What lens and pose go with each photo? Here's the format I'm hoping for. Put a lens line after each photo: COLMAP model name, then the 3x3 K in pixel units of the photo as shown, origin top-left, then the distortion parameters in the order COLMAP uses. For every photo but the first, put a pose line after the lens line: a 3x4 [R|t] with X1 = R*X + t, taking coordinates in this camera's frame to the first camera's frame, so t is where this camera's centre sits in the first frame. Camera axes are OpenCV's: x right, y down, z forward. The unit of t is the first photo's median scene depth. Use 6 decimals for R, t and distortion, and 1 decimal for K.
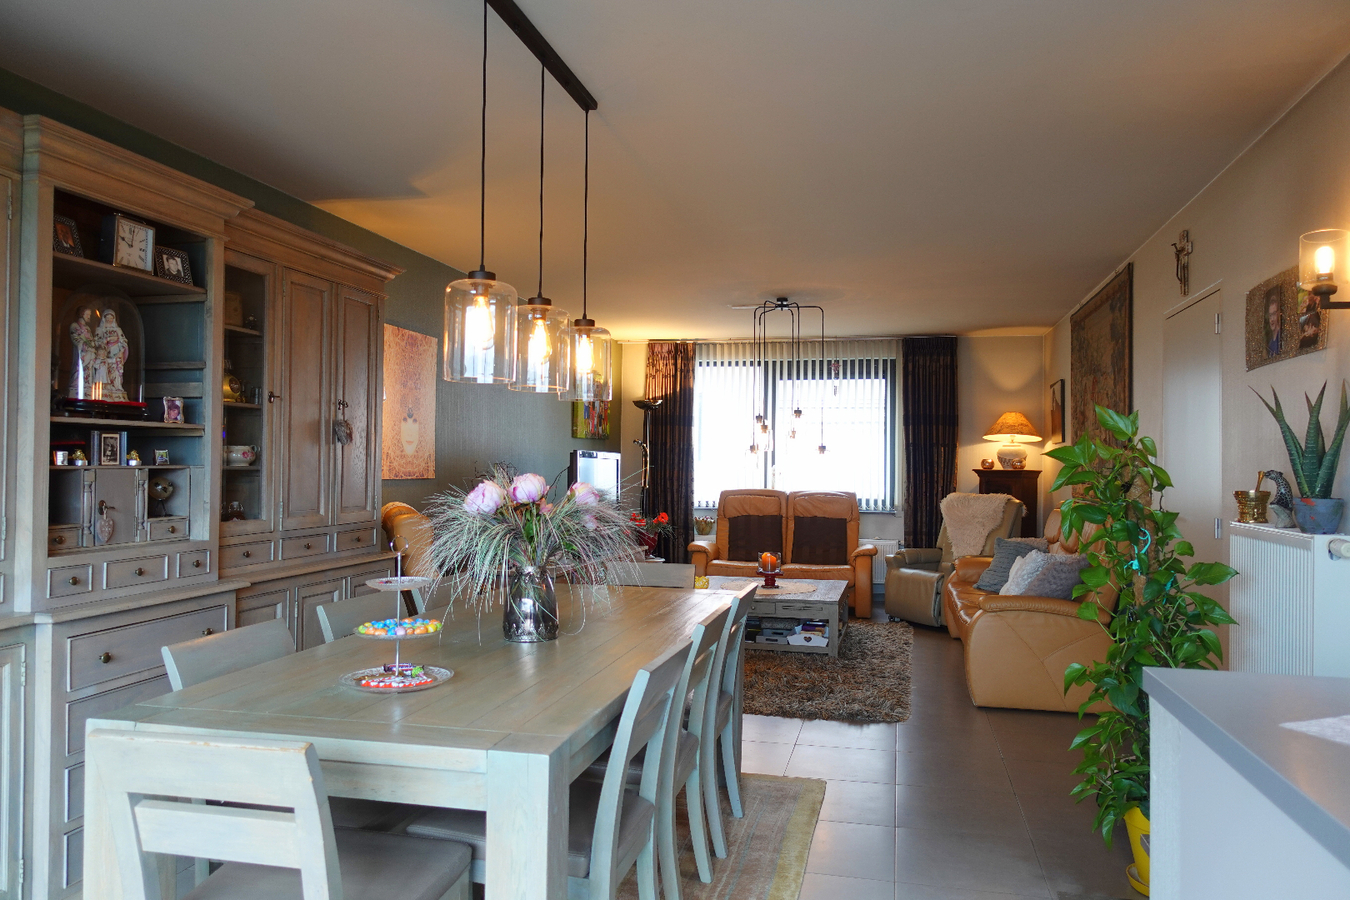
lens RADIAL K [[927.8, 0, 675.0], [0, 927.8, 450.0], [0, 0, 1]] dist [-0.004242, 0.000639]
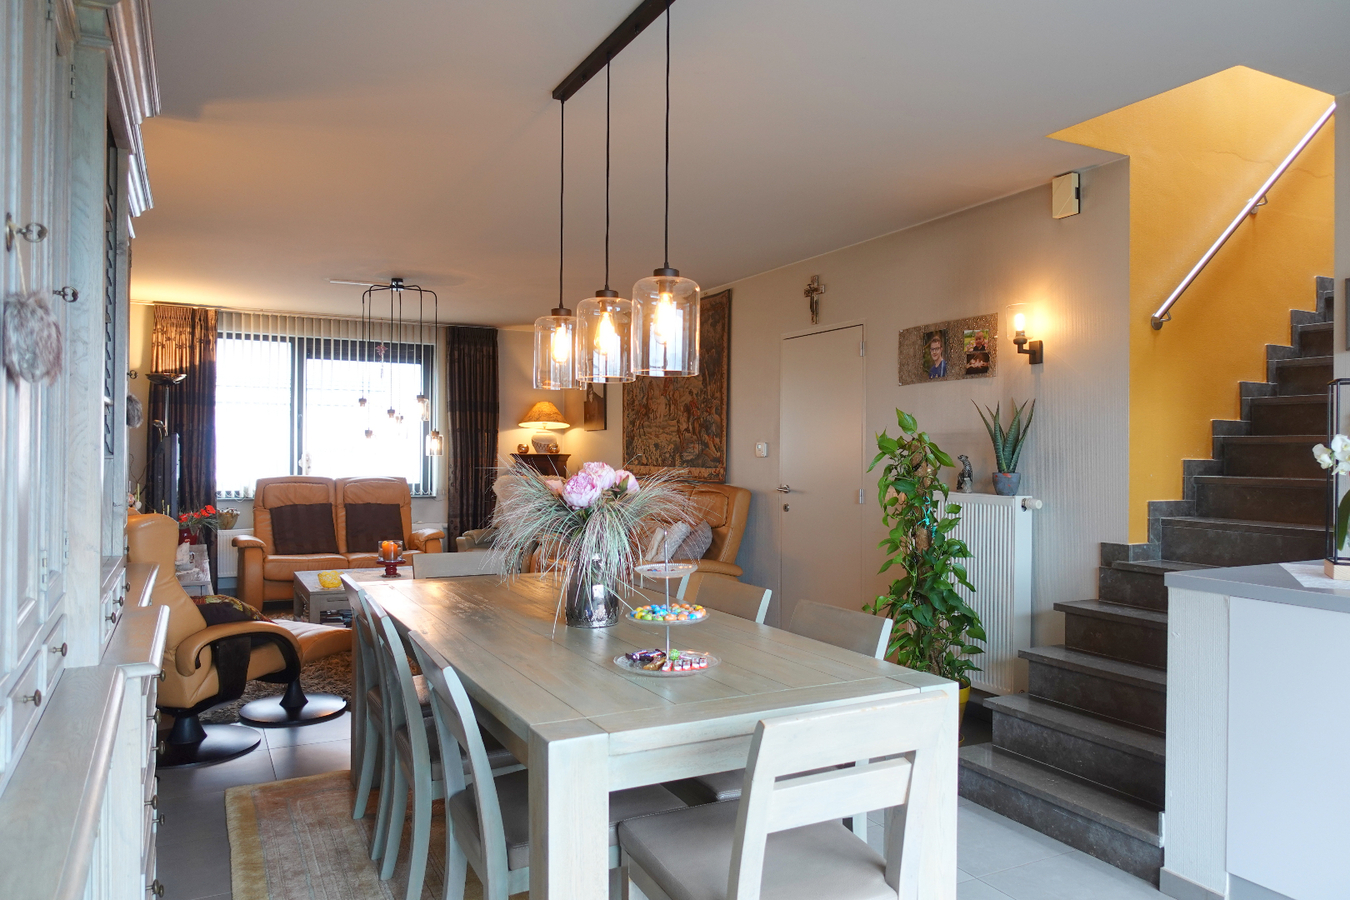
lens RADIAL K [[934.4, 0, 675.0], [0, 934.4, 450.0], [0, 0, 1]] dist [-0.000274, 0.000919]
pose [[0.758629, -0.002398, 0.651518, -0.245628], [-0.009784, 0.999839, 0.015072, -0.001587], [-0.651449, -0.017808, 0.758483, 0.053156]]
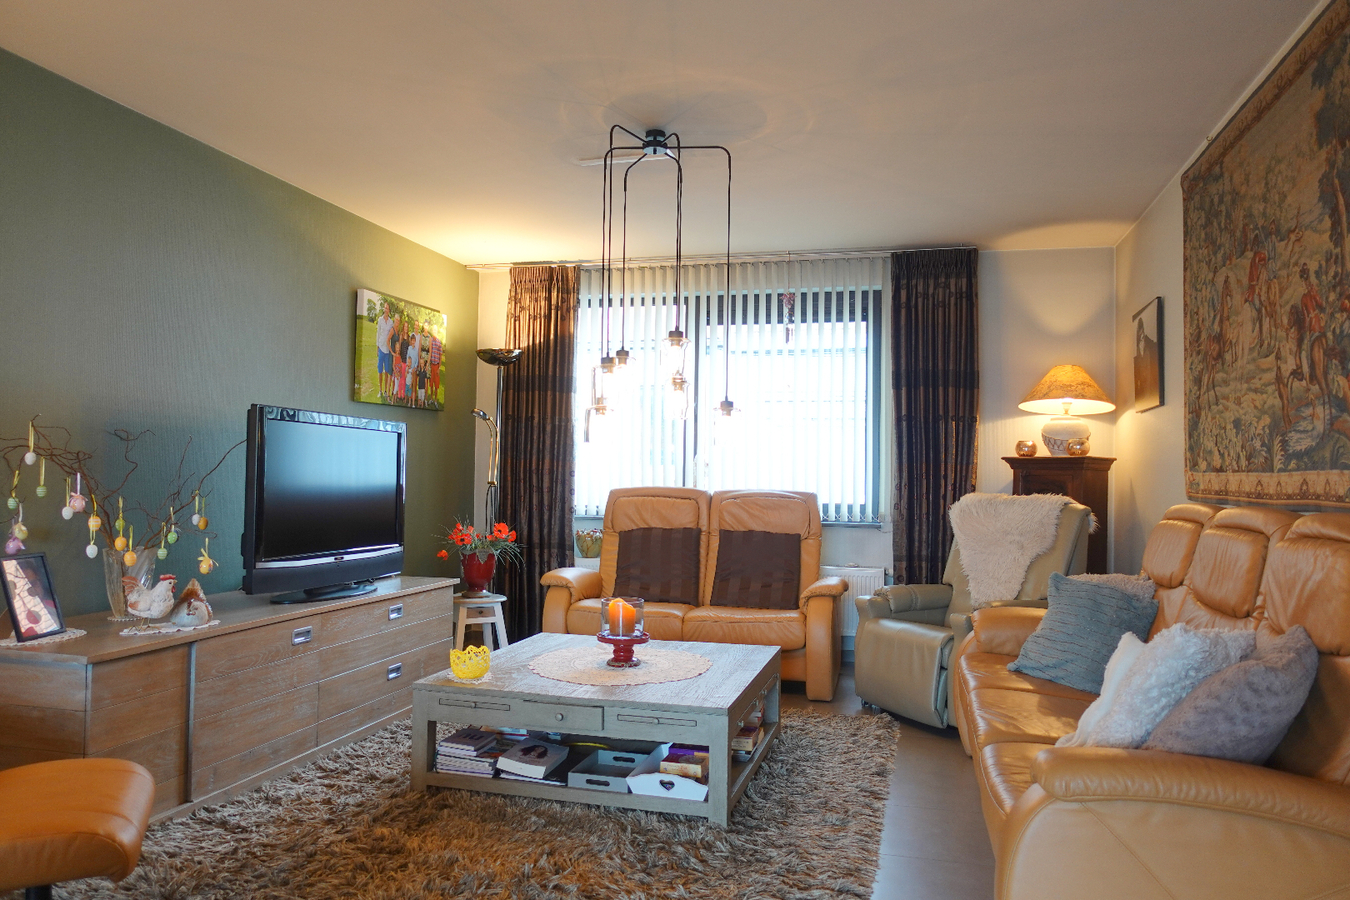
lens RADIAL K [[934.4, 0, 675.0], [0, 934.4, 450.0], [0, 0, 1]] dist [-0.000274, 0.000919]
pose [[0.999821, 0.004404, -0.018416, 0.112420], [-0.004620, 0.999921, -0.011661, 0.024870], [0.018363, 0.011744, 0.999762, 0.367845]]
